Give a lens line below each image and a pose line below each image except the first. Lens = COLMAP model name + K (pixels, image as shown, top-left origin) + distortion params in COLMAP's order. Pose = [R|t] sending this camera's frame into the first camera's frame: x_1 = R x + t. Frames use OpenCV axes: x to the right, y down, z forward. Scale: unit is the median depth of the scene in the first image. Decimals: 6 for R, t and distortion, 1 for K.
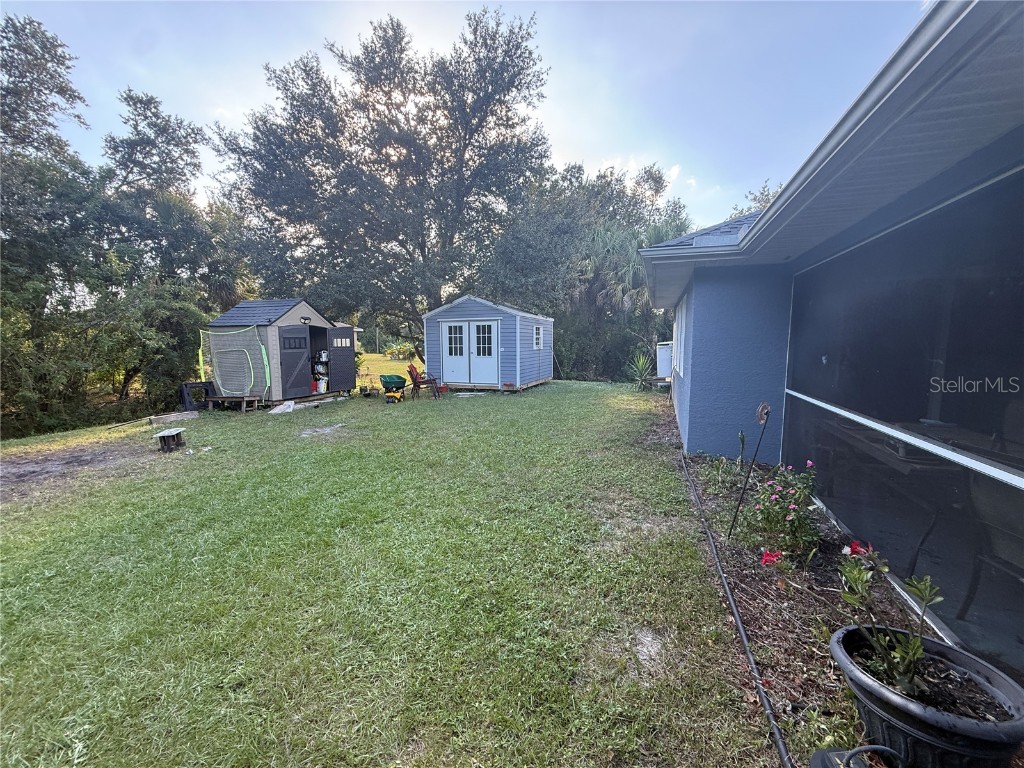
lens RADIAL K [[409.1, 0, 509.9], [0, 409.1, 385.1], [0, 0, 1]] dist [-0.000637, -0.000531]
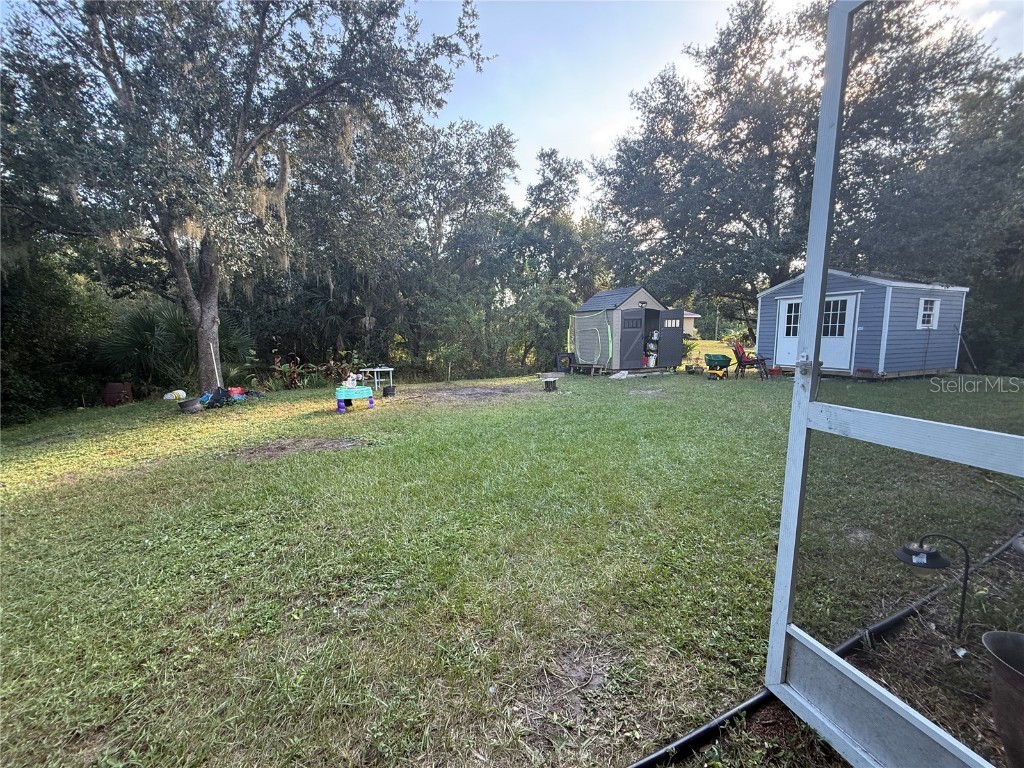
lens RADIAL K [[409.1, 0, 509.9], [0, 409.1, 385.1], [0, 0, 1]] dist [-0.000637, -0.000531]
pose [[0.710415, 0.088057, -0.698253, 0.064030], [-0.068857, 0.996078, 0.055560, 0.030190], [0.700407, 0.008609, 0.713692, -0.096620]]
